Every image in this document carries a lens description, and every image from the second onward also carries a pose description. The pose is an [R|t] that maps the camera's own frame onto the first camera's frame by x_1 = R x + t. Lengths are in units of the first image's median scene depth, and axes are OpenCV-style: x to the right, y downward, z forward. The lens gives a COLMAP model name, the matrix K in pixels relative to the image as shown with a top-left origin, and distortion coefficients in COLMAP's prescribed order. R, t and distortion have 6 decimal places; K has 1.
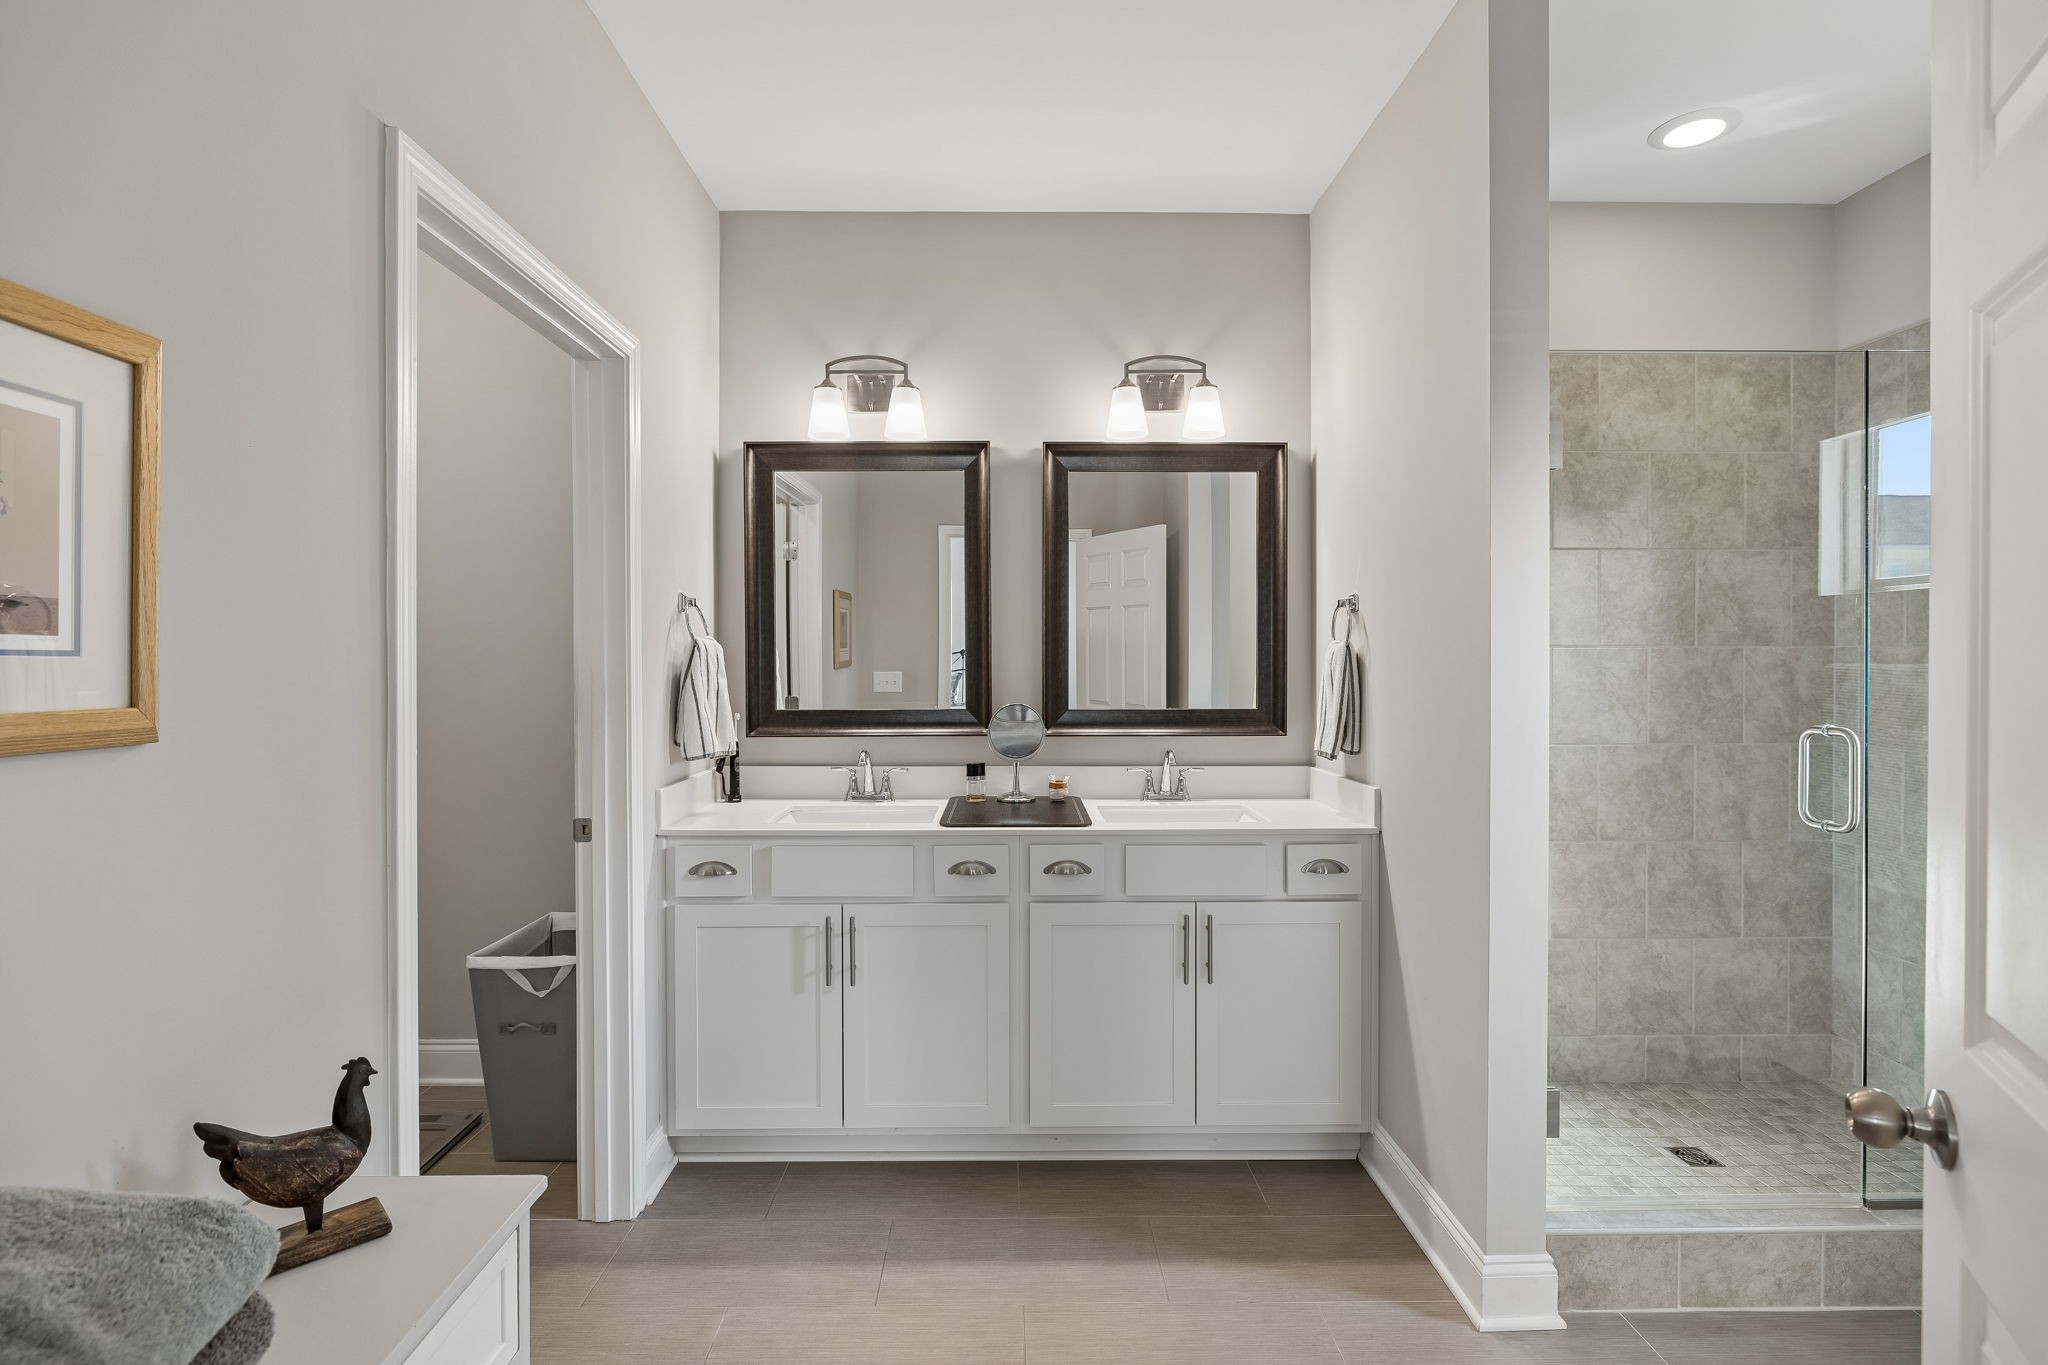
lens RADIAL K [[952.1, 0, 1016.6], [0, 952.1, 664.4], [0, 0, 1]] dist [-0.002206, -0.000170]
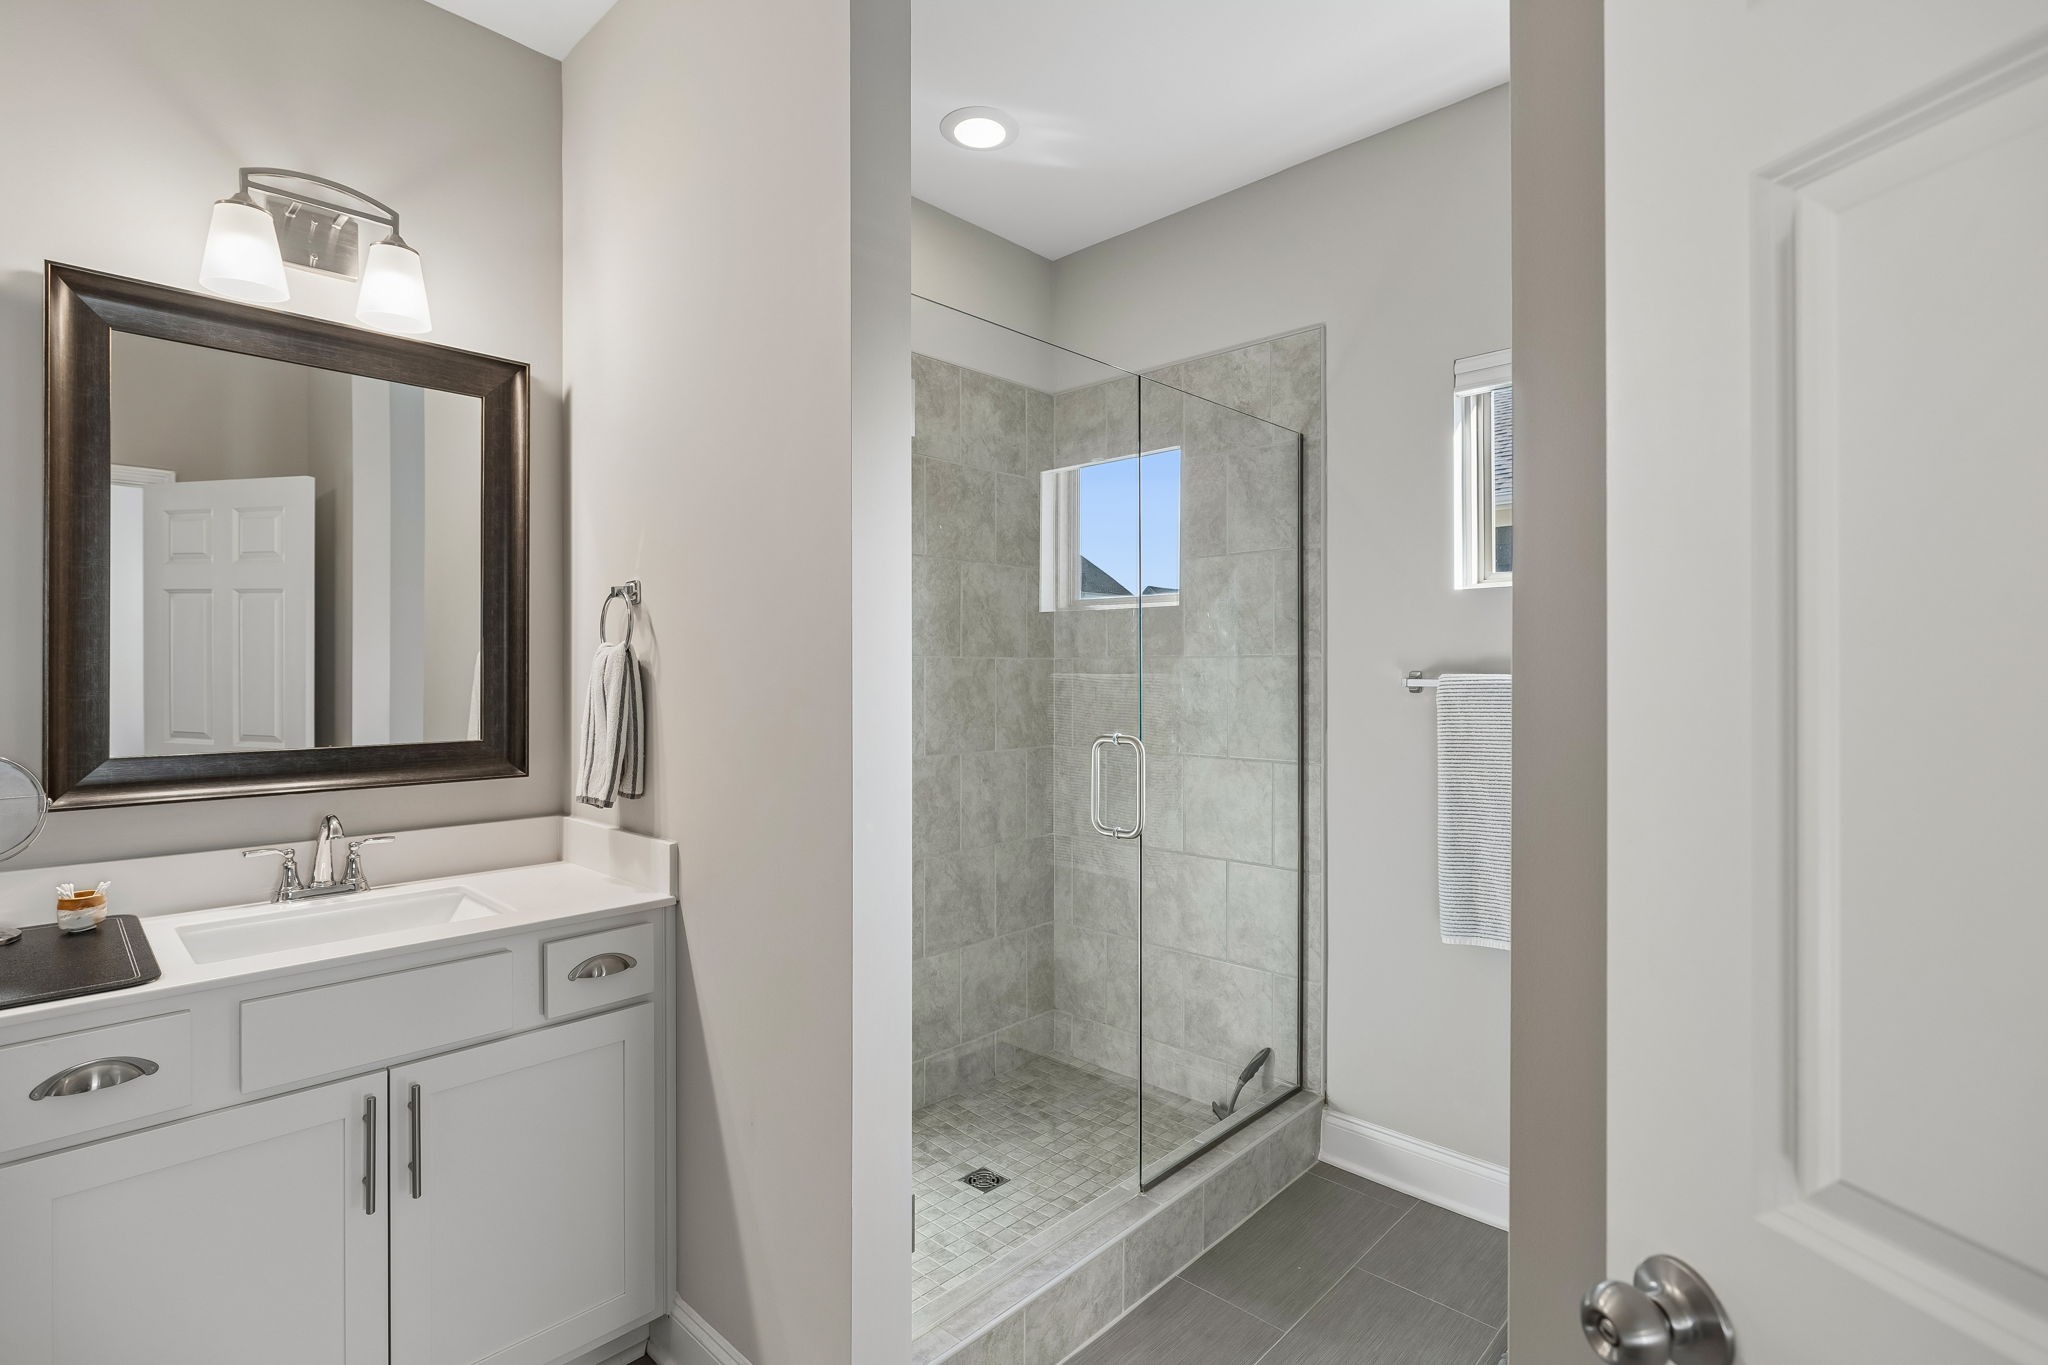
lens RADIAL K [[971.5, 0, 1022.7], [0, 971.5, 670.4], [0, 0, 1]] dist [-0.013389, 0.006246]
pose [[0.701128, 0.000902, 0.713035, 0.027557], [0.002848, 0.999988, -0.004065, -0.000128], [-0.713029, 0.004881, 0.701117, 0.233567]]
